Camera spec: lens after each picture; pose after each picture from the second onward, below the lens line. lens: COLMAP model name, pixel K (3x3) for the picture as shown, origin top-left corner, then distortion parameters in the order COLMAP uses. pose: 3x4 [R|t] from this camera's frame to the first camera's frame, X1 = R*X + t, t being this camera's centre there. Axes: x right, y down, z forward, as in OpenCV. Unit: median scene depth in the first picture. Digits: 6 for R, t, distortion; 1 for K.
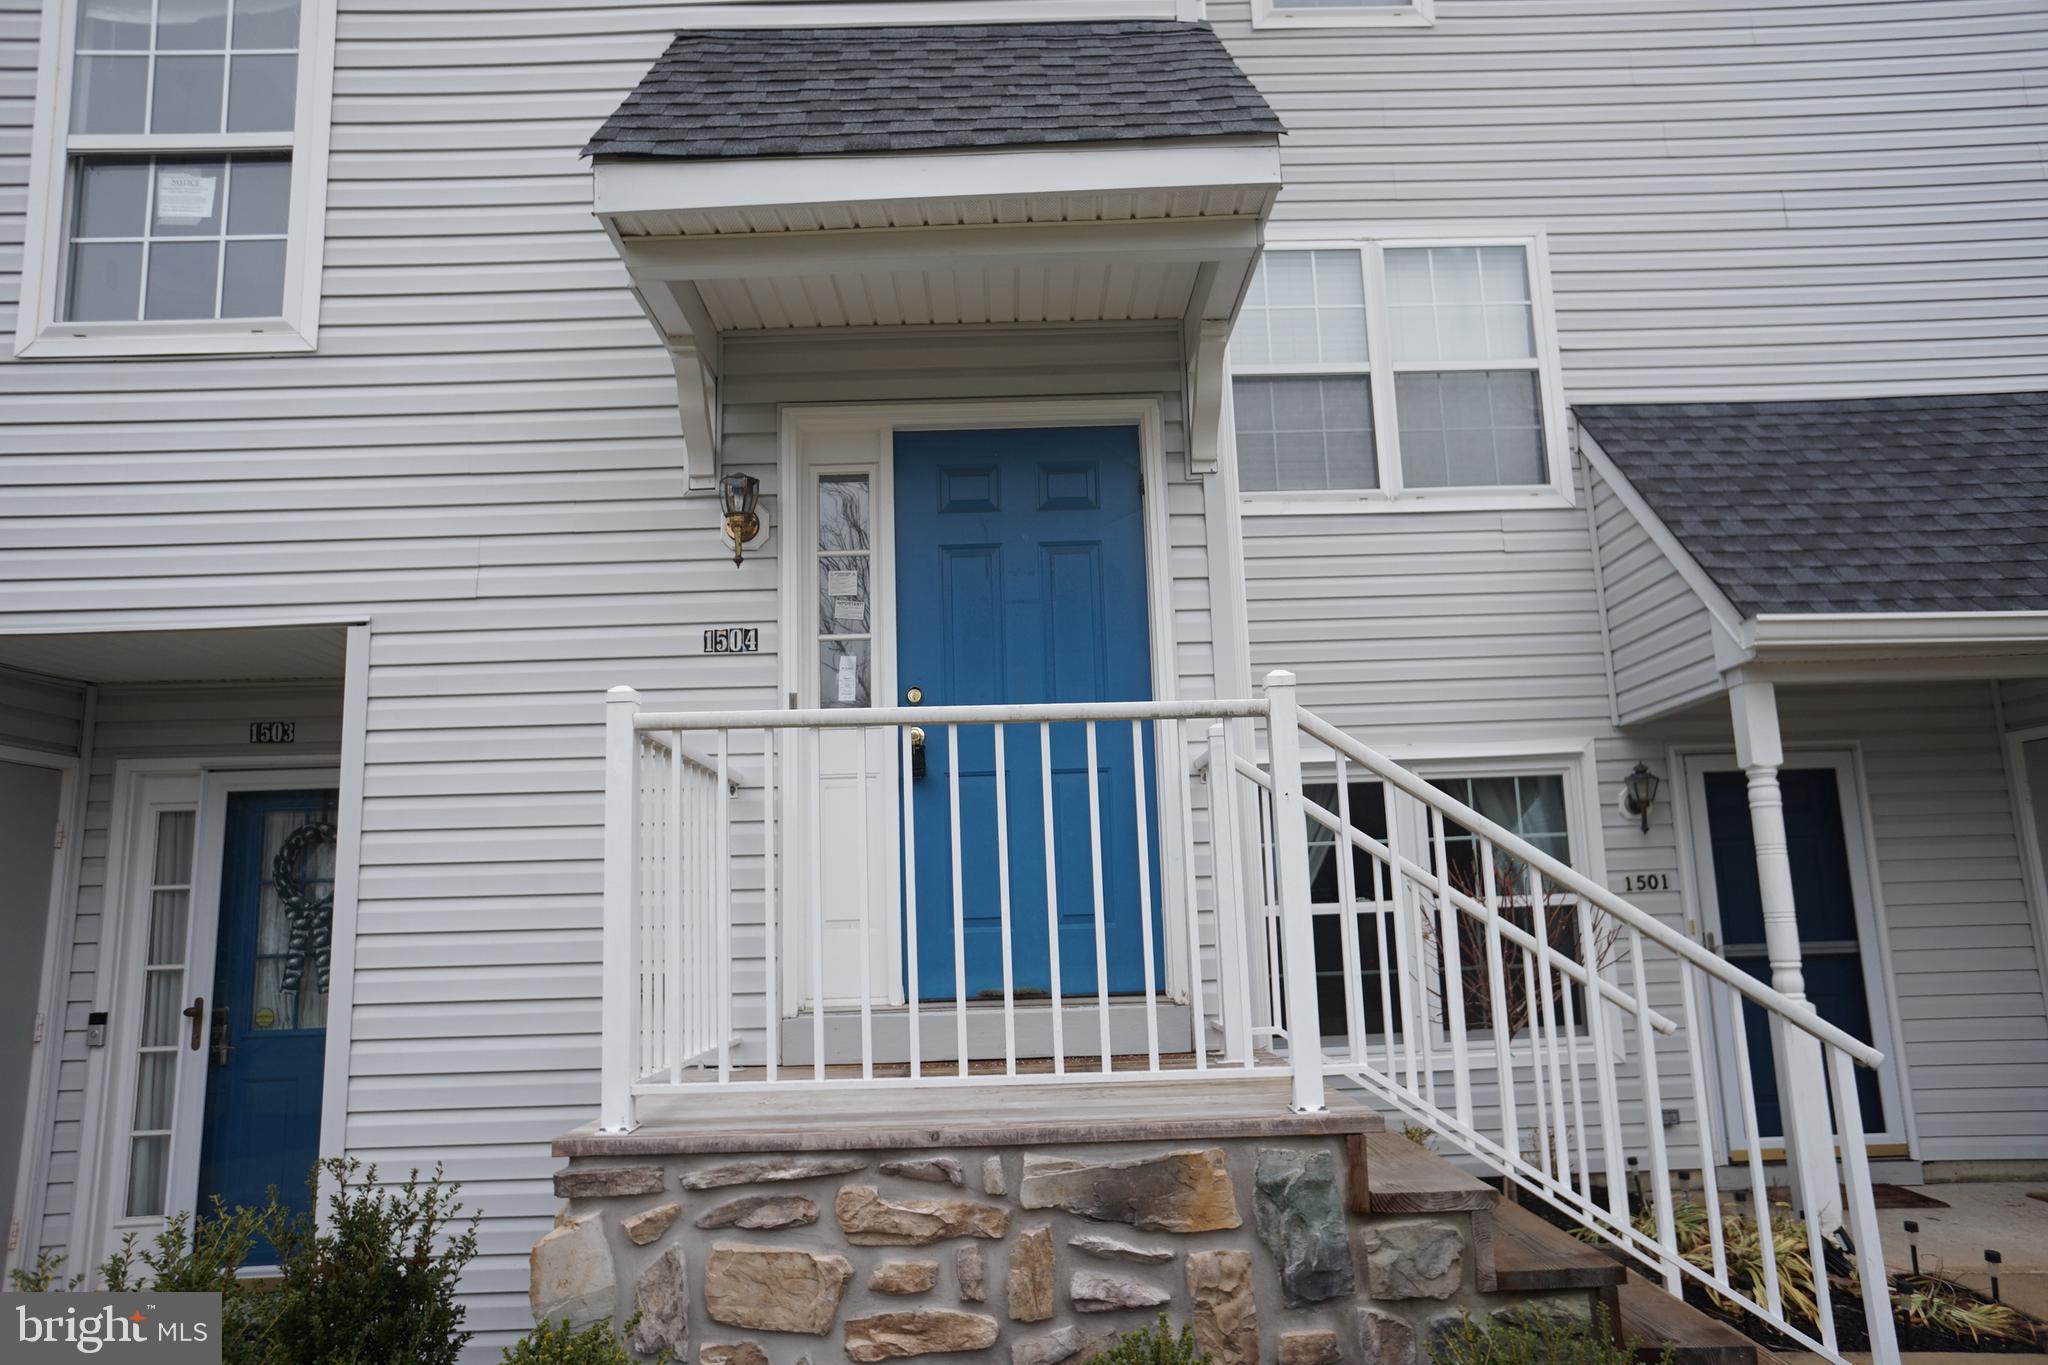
lens RADIAL K [[1377.0, 0, 1024.0], [0, 1377.0, 682.5], [0, 0, 1]] dist [-0.073554, 0.087406]
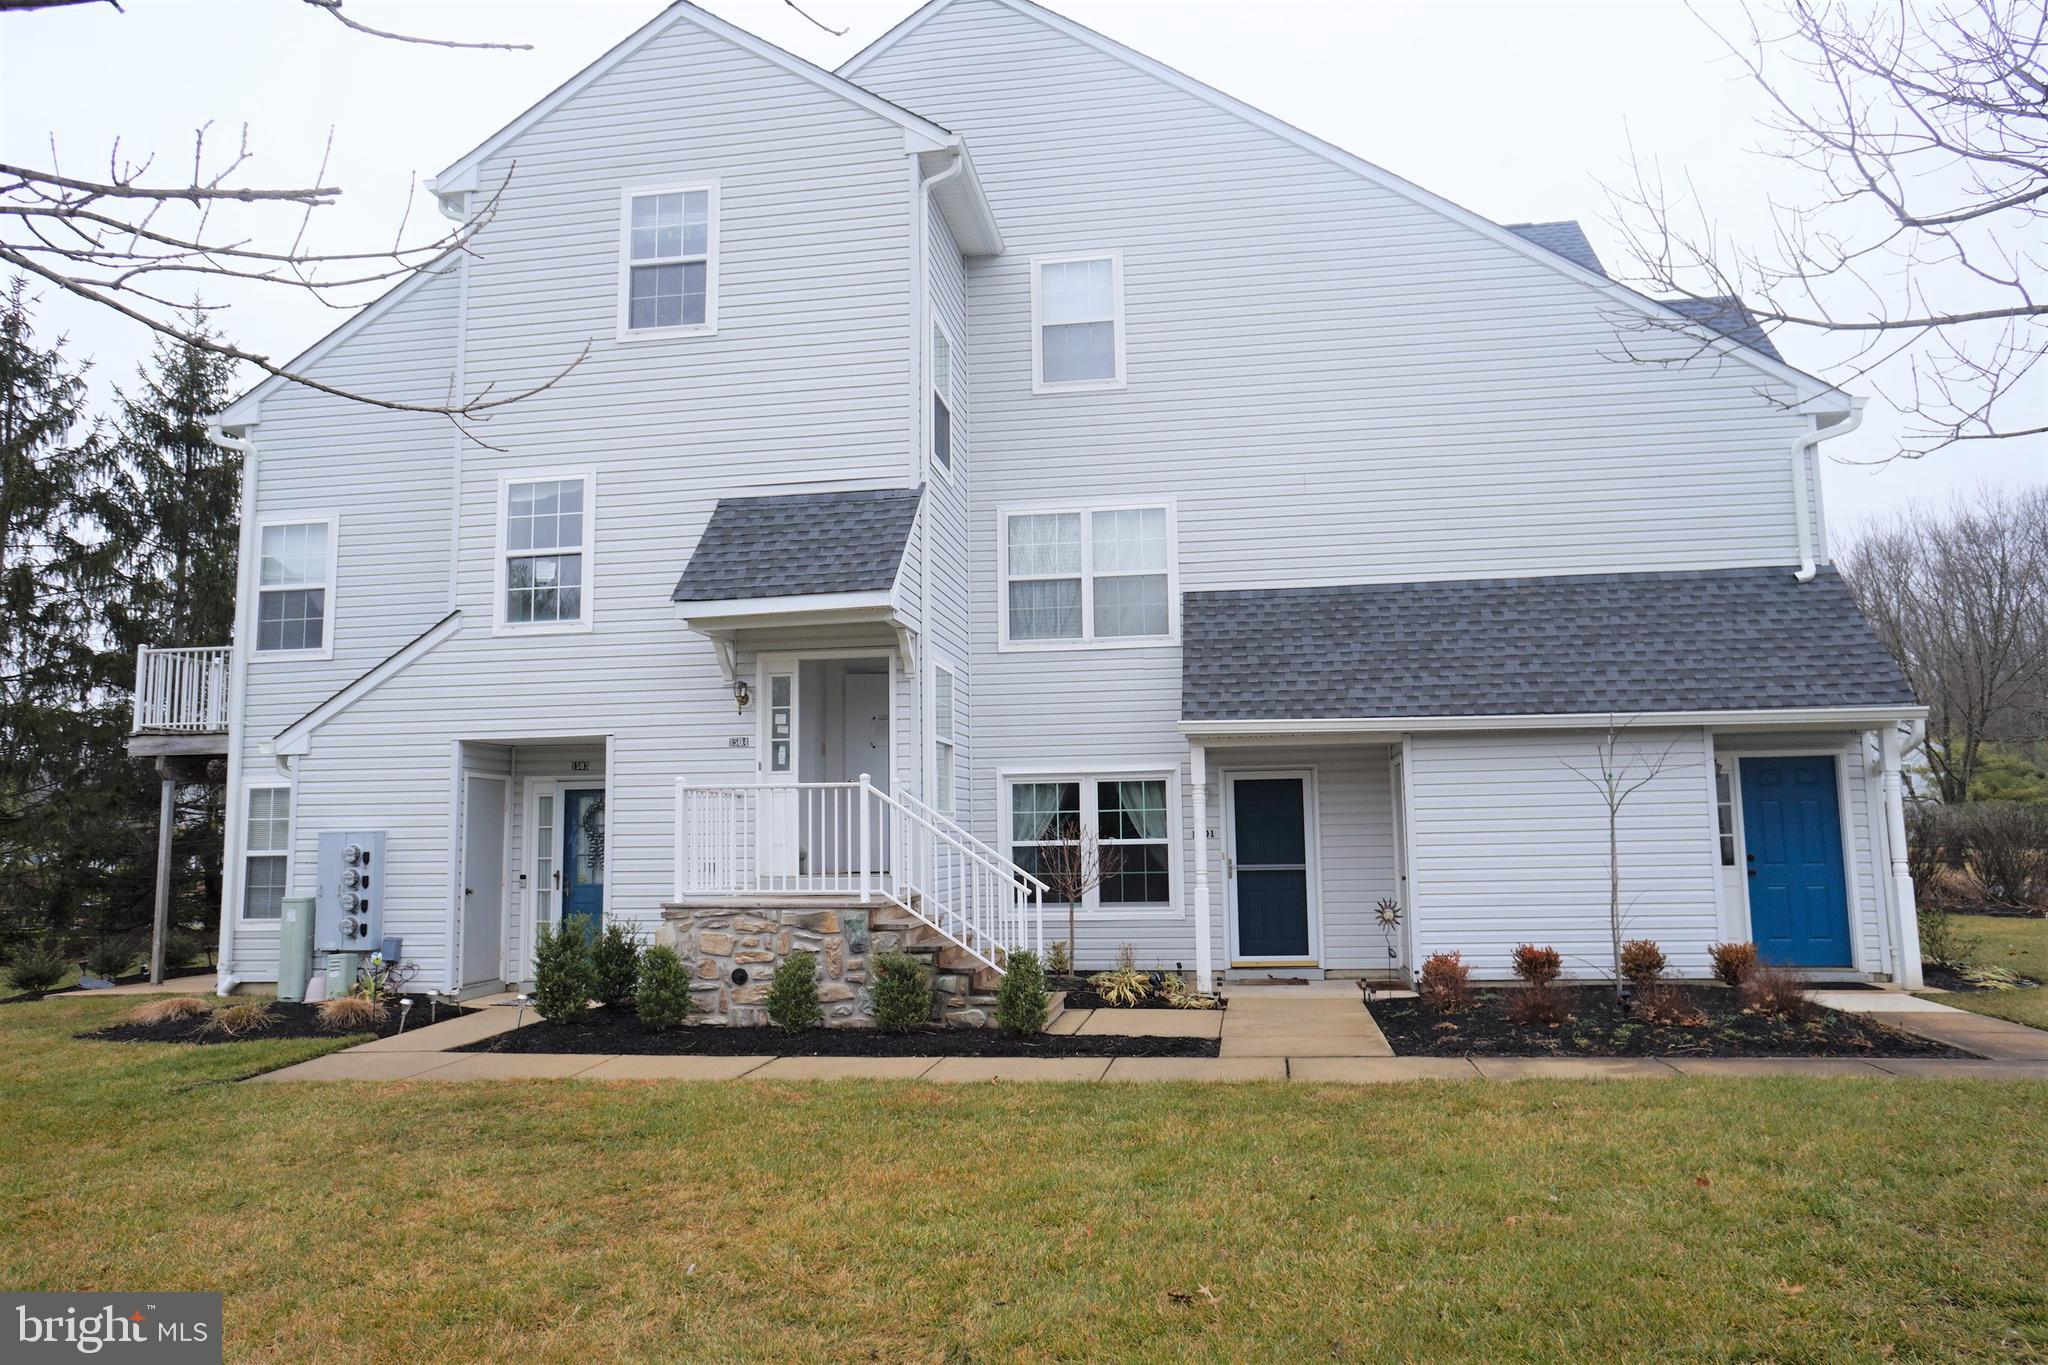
lens RADIAL K [[1377.0, 0, 1024.0], [0, 1377.0, 682.5], [0, 0, 1]] dist [-0.073554, 0.087406]
pose [[0.984635, -0.002839, -0.174604, 0.773758], [0.012697, 0.998385, 0.055367, -0.275816], [0.174164, -0.056733, 0.983081, -1.484515]]
